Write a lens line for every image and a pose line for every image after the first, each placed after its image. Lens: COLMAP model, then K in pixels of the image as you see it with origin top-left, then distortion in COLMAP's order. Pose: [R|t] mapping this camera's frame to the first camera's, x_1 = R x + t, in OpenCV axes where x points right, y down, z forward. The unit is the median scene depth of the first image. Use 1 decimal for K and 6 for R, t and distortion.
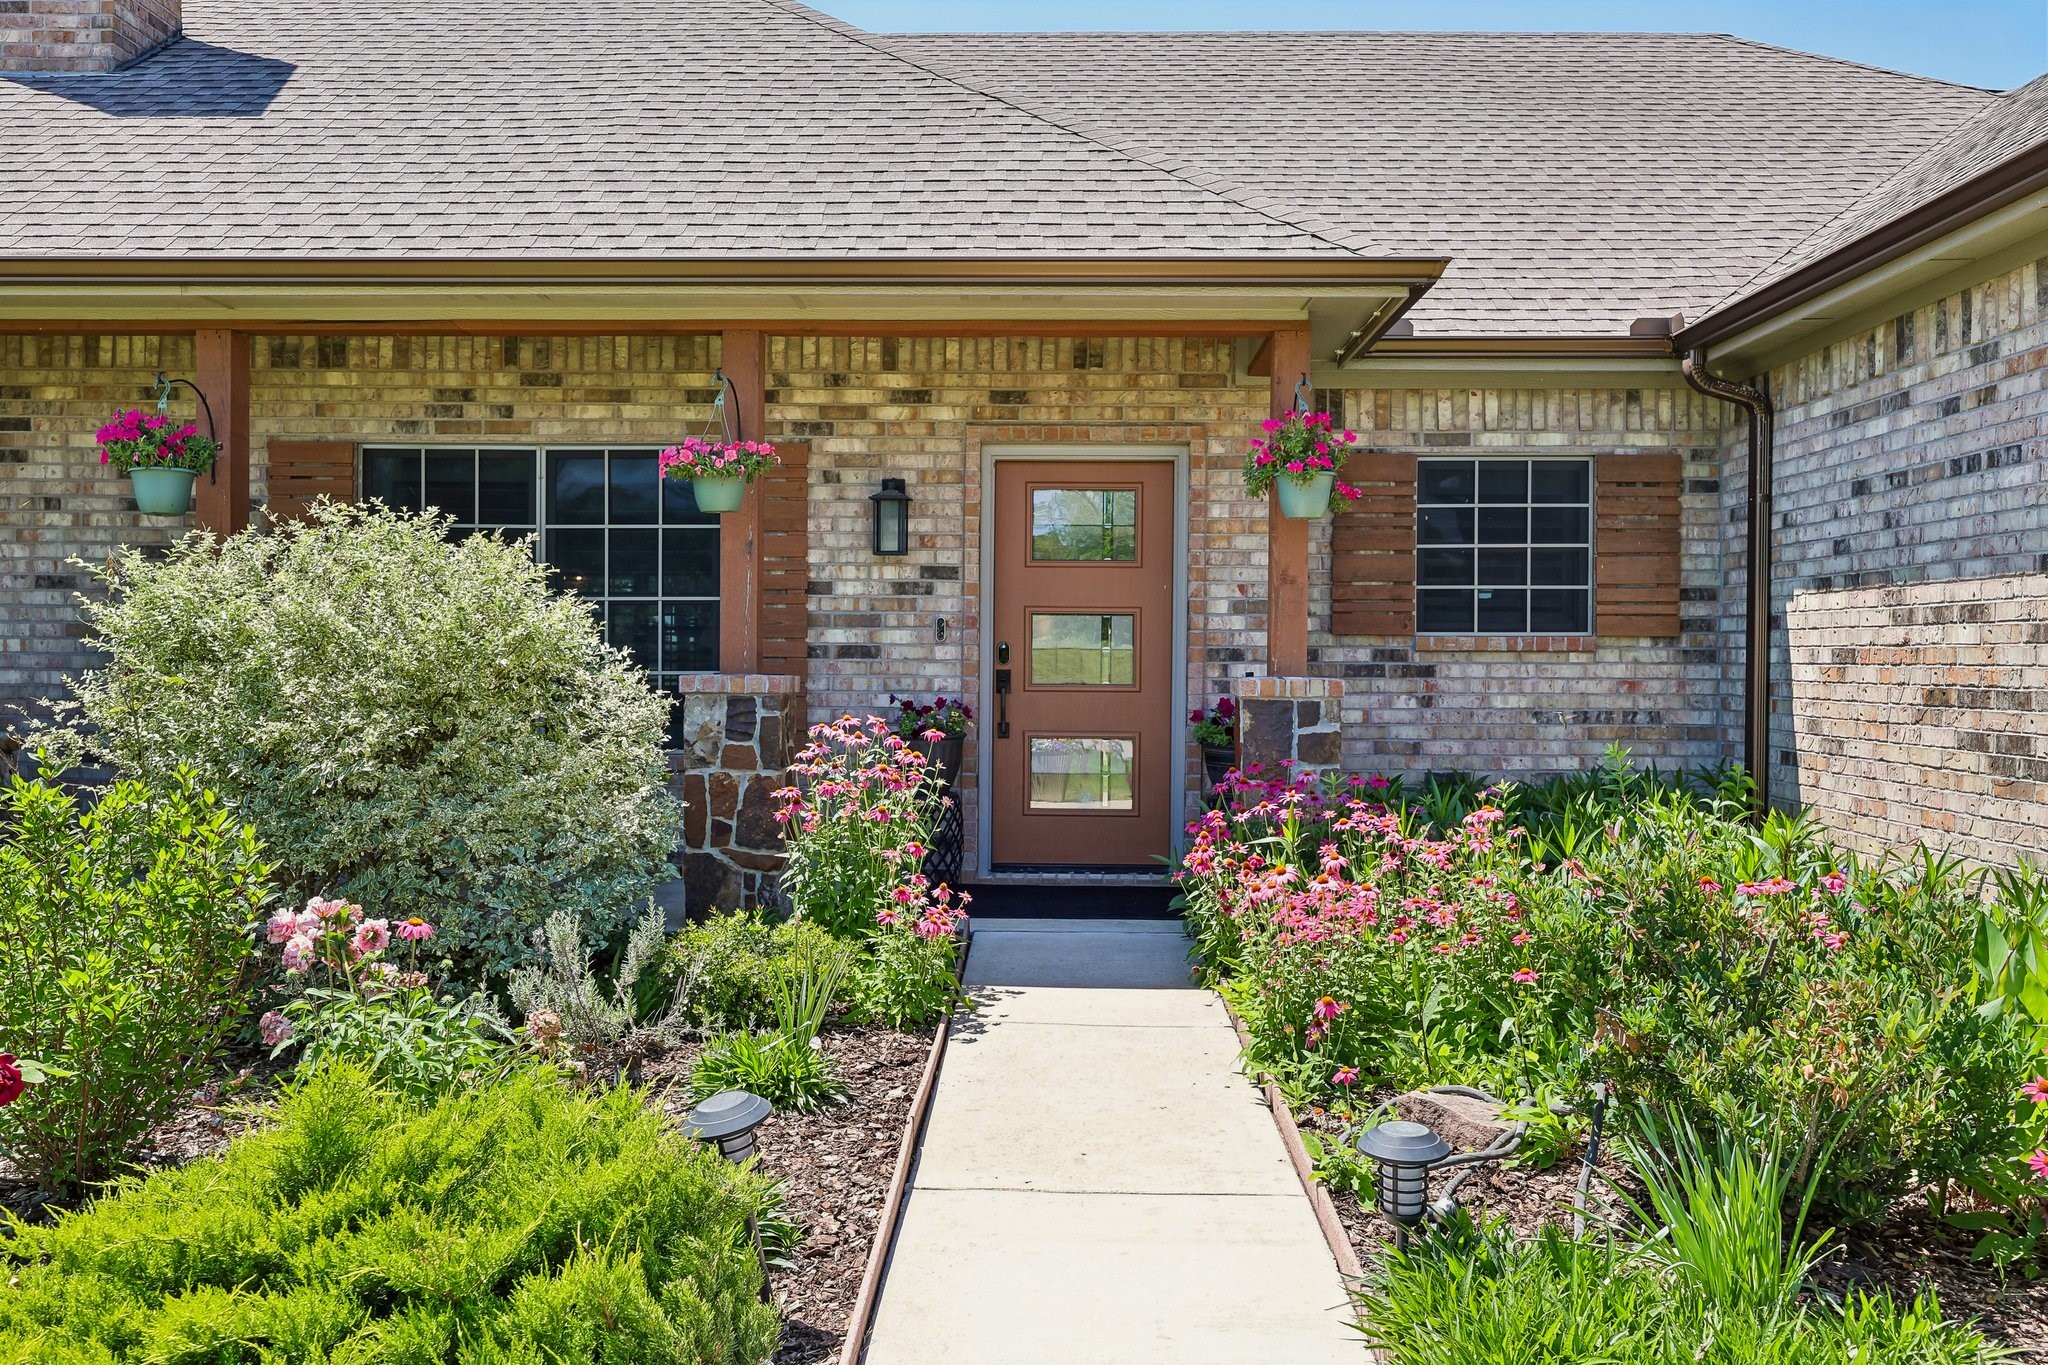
lens RADIAL K [[1715.0, 0, 1027.2], [0, 1715.0, 680.8], [0, 0, 1]] dist [0.014450, 0.002672]
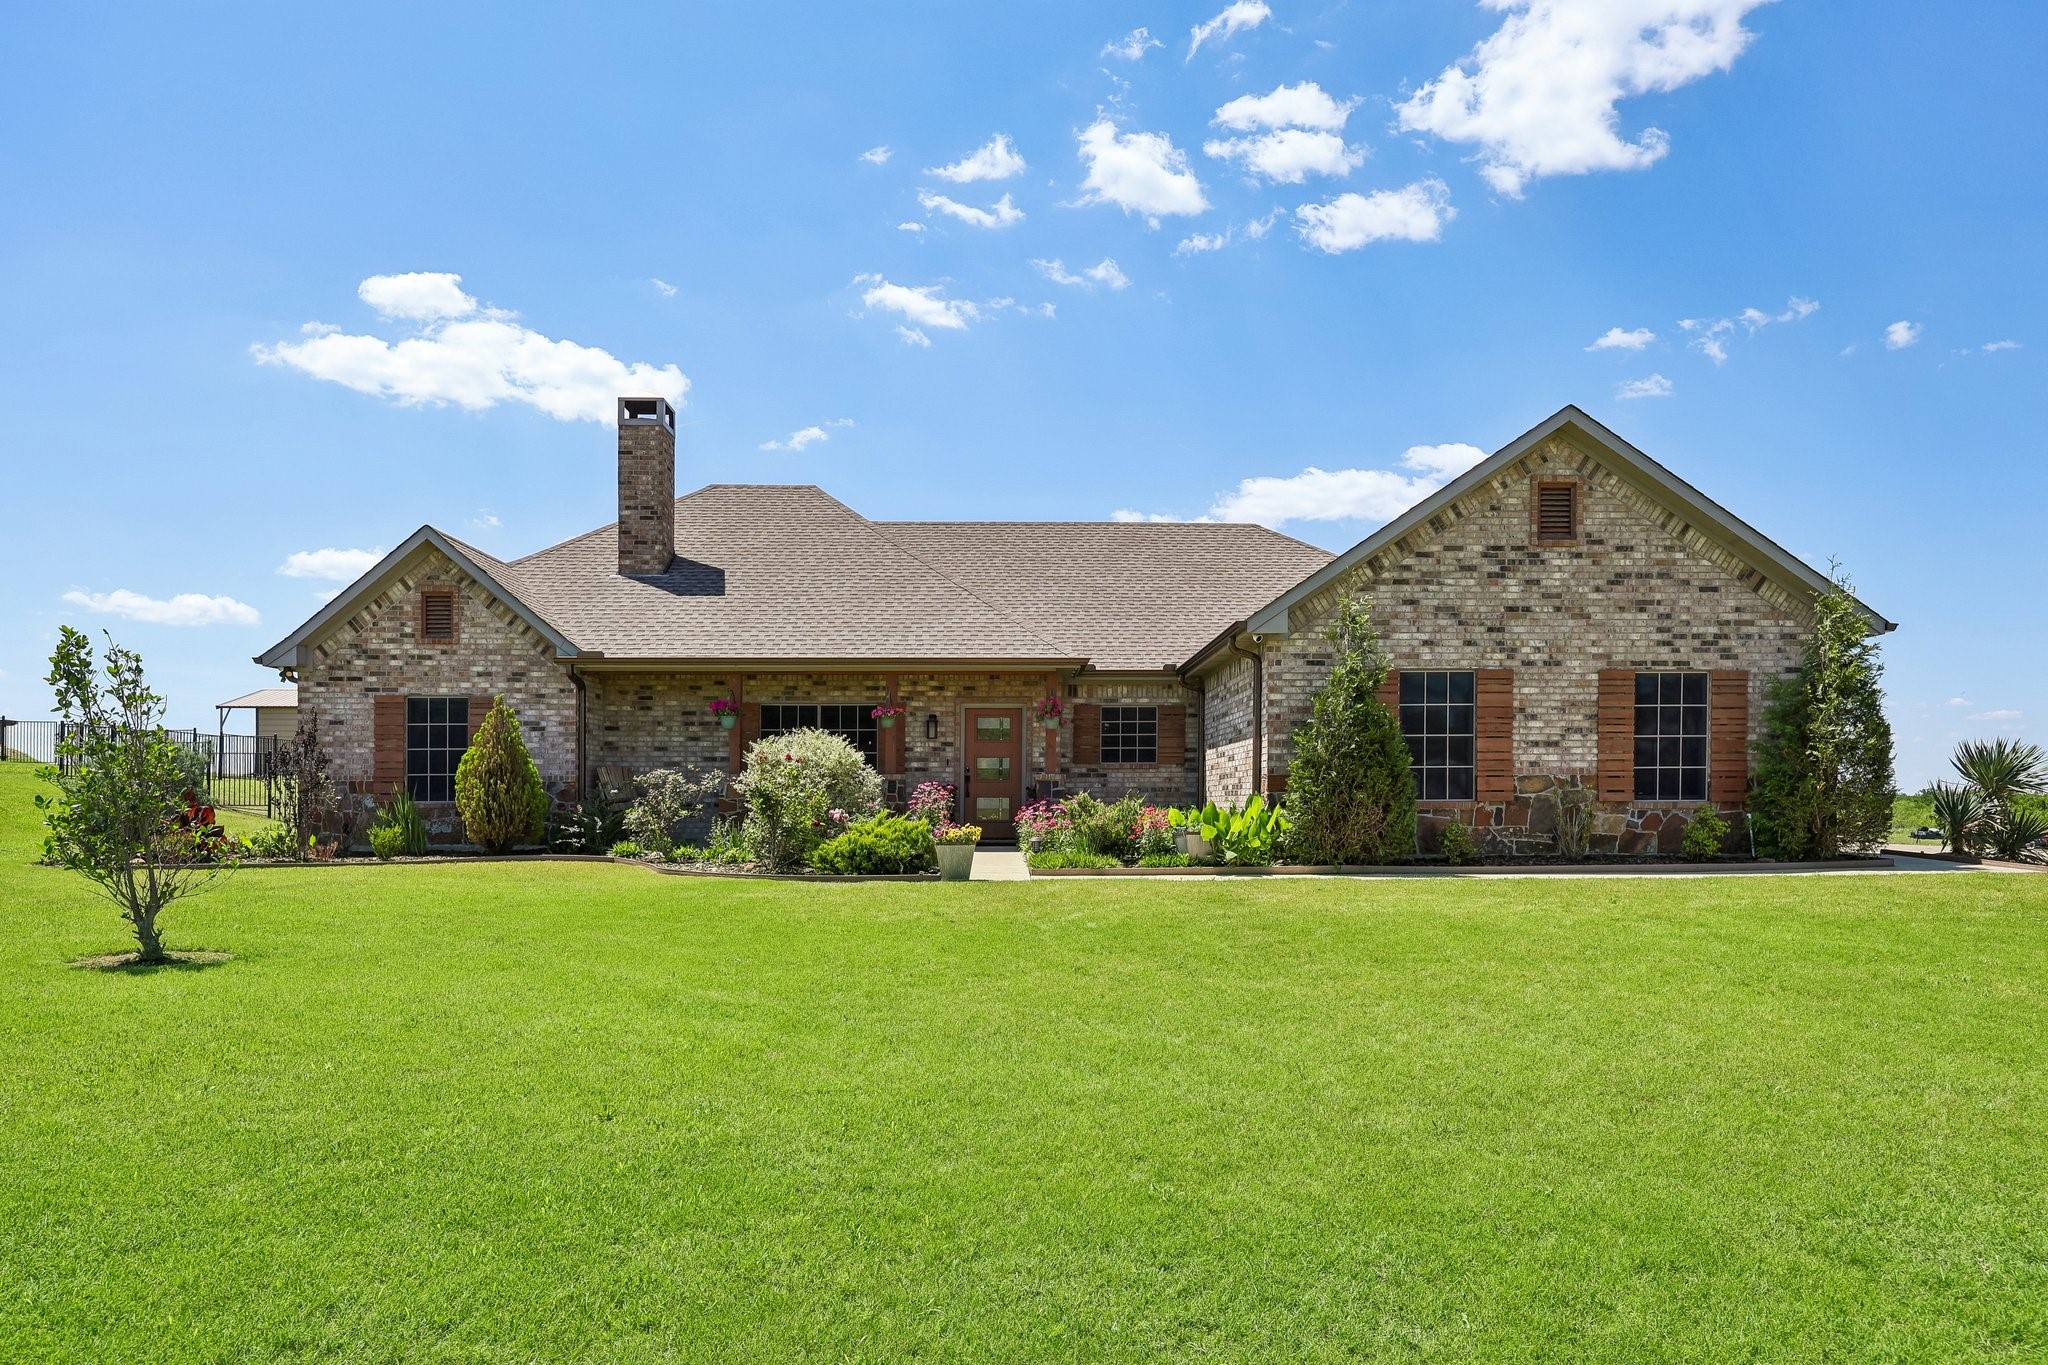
lens RADIAL K [[1236.7, 0, 1030.6], [0, 1236.7, 683.1], [0, 0, 1]] dist [0.002480, 0.000041]
pose [[0.999181, -0.002735, 0.040384, 0.009858], [0.007128, 0.994012, -0.109035, 0.072648], [-0.039844, 0.109234, 0.993217, -1.249721]]
